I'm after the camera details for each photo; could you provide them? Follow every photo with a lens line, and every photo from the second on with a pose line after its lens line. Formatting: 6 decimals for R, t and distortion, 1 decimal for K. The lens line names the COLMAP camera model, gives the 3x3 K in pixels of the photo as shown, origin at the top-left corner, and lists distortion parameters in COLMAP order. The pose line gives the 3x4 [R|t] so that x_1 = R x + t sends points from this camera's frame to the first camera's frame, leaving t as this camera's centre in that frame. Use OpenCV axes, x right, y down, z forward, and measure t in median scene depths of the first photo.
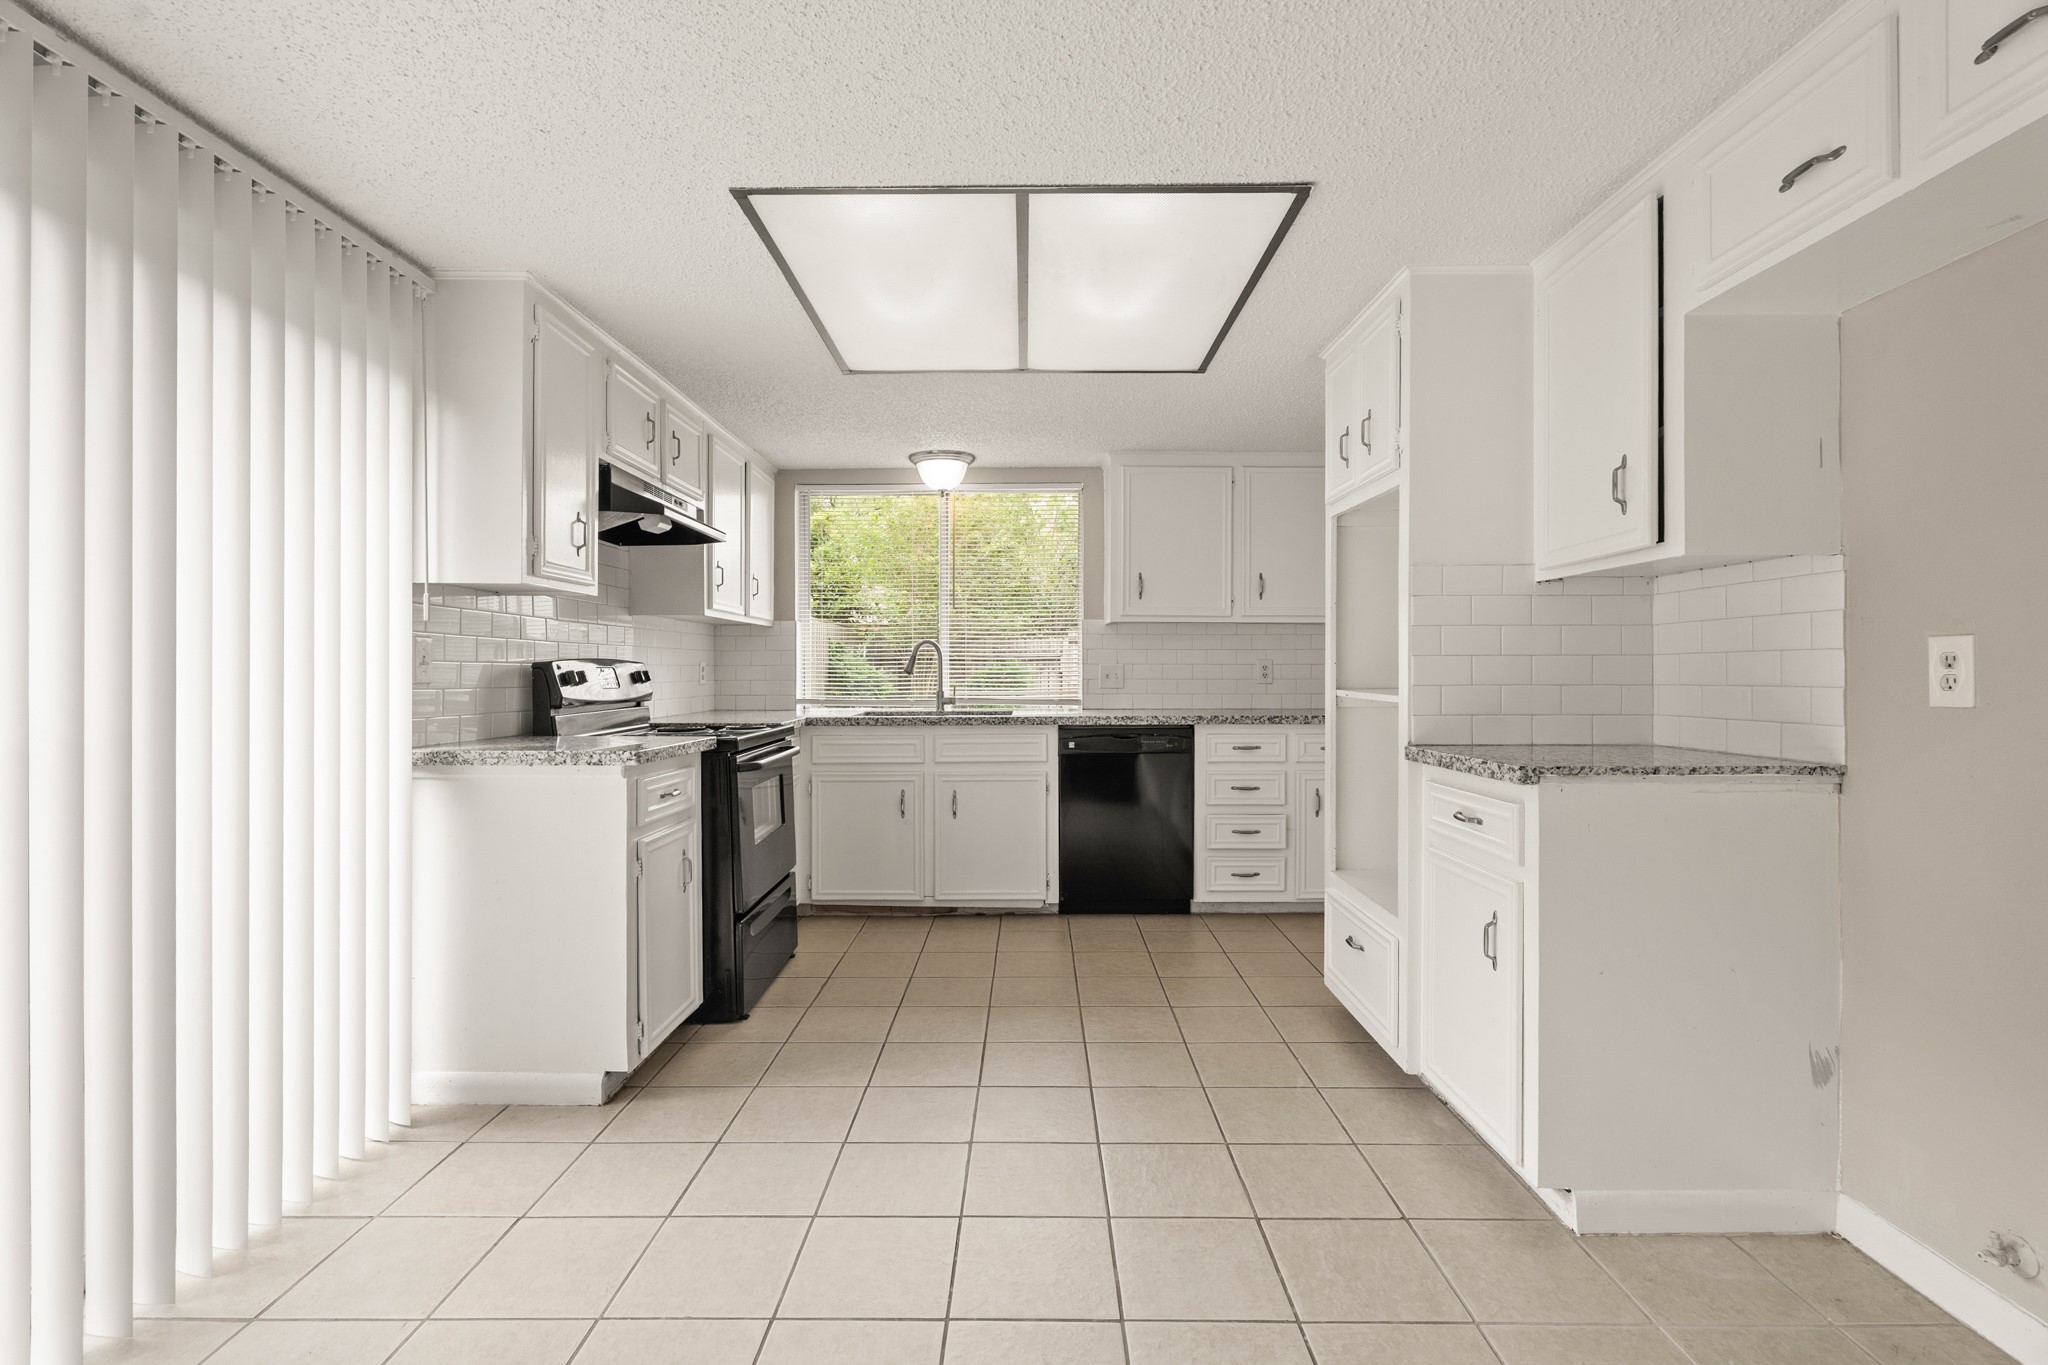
lens RADIAL K [[940.2, 0, 1021.1], [0, 940.2, 676.6], [0, 0, 1]] dist [0.000120, -0.000075]
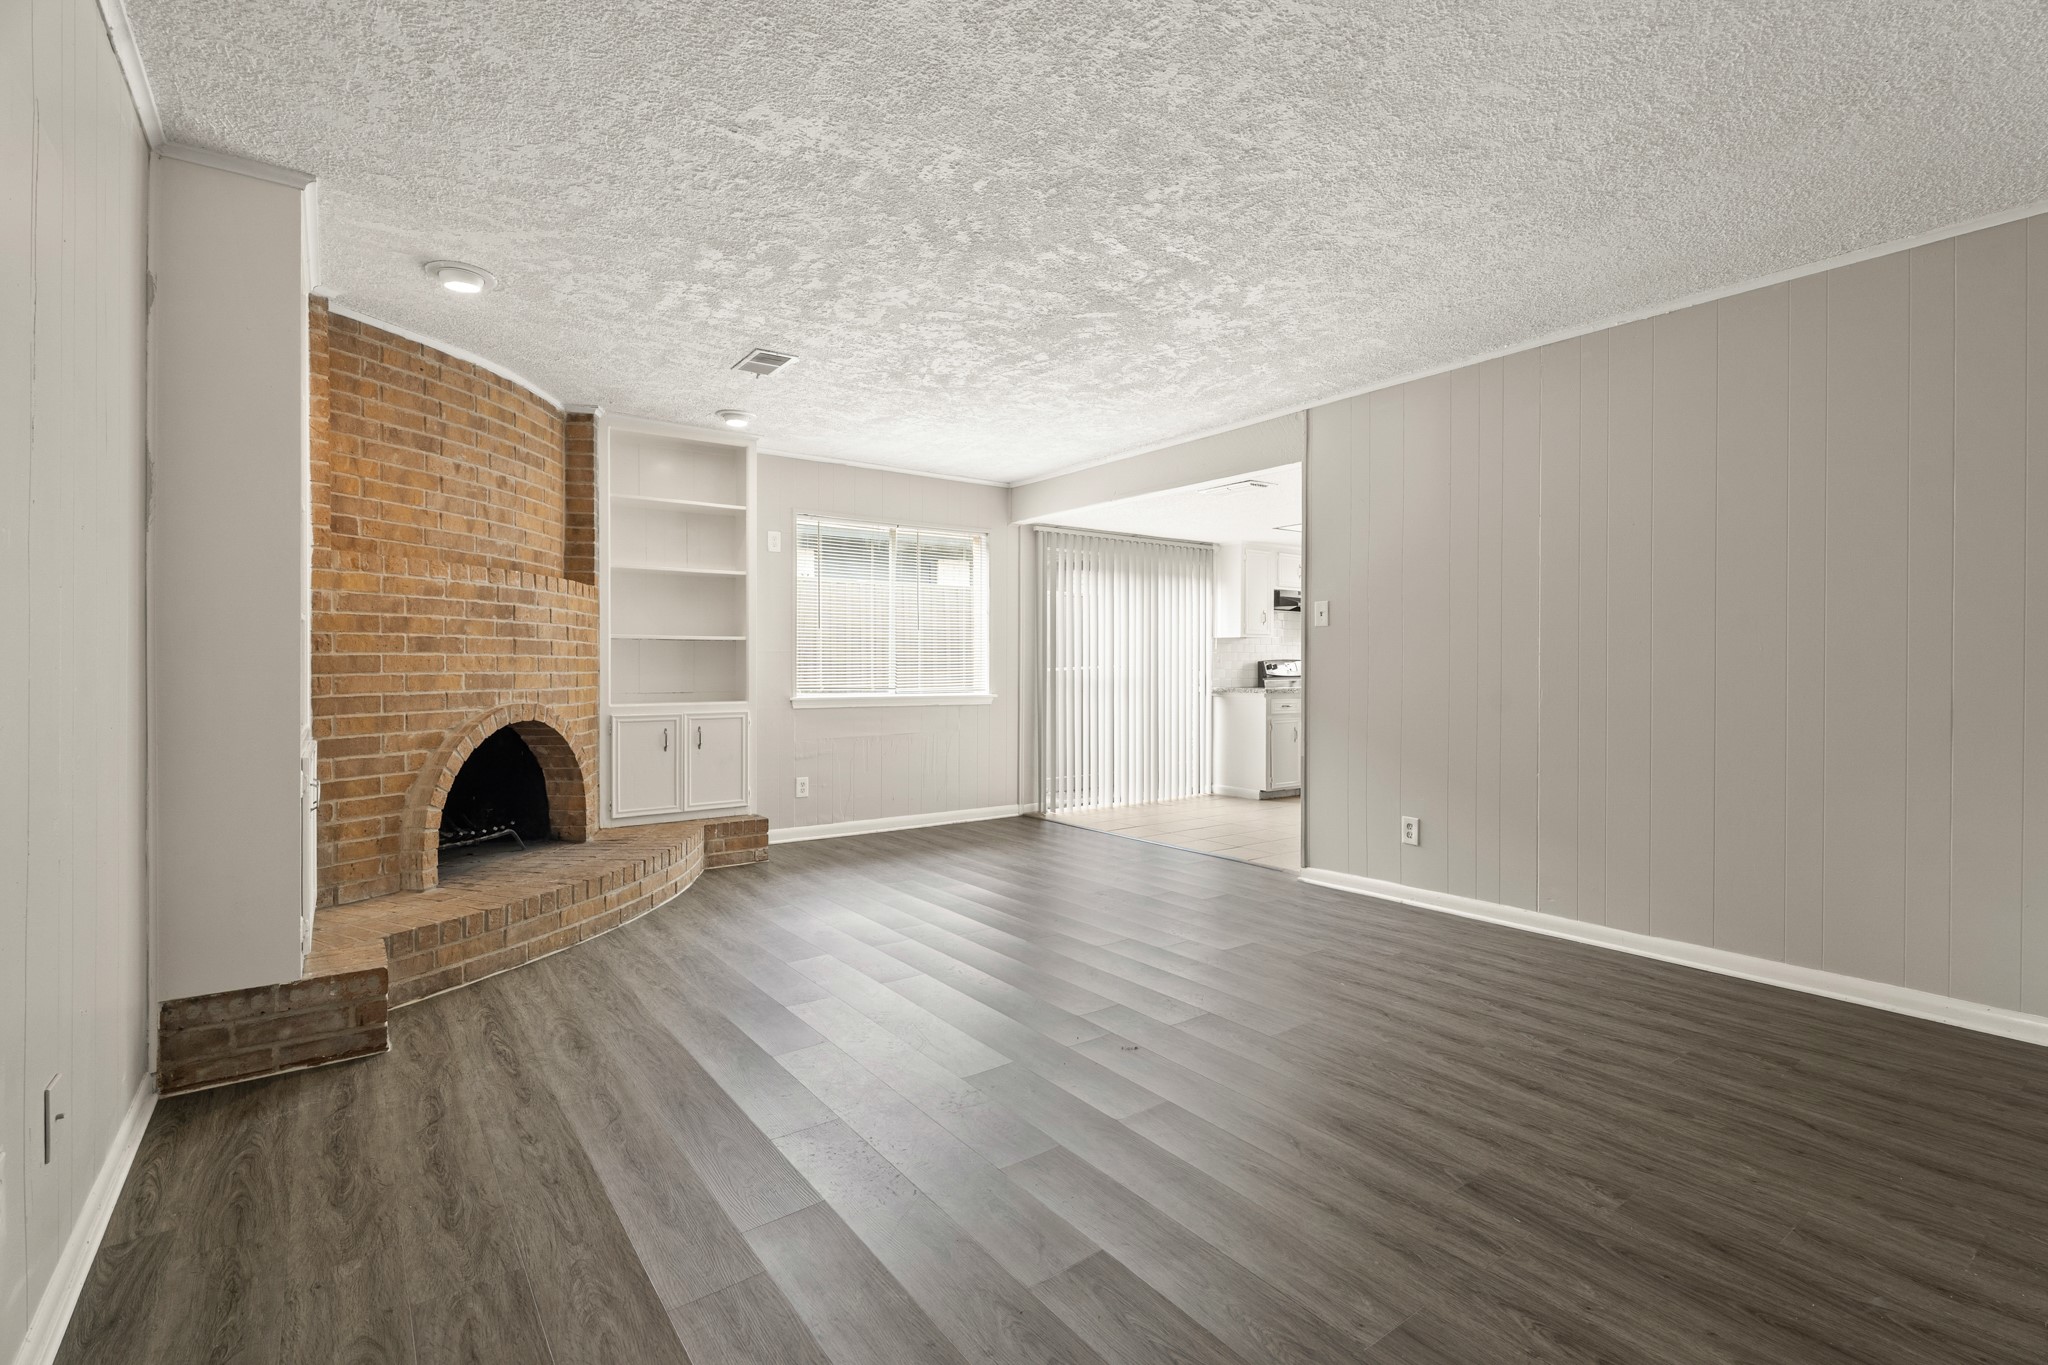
lens RADIAL K [[940.2, 0, 1024.5], [0, 940.2, 672.8], [0, 0, 1]] dist [0.000120, -0.000075]
pose [[0.593799, -0.001850, -0.804611, 1.369515], [0.009523, 0.999943, 0.004729, -0.000279], [0.804557, -0.010470, 0.593783, -1.276143]]
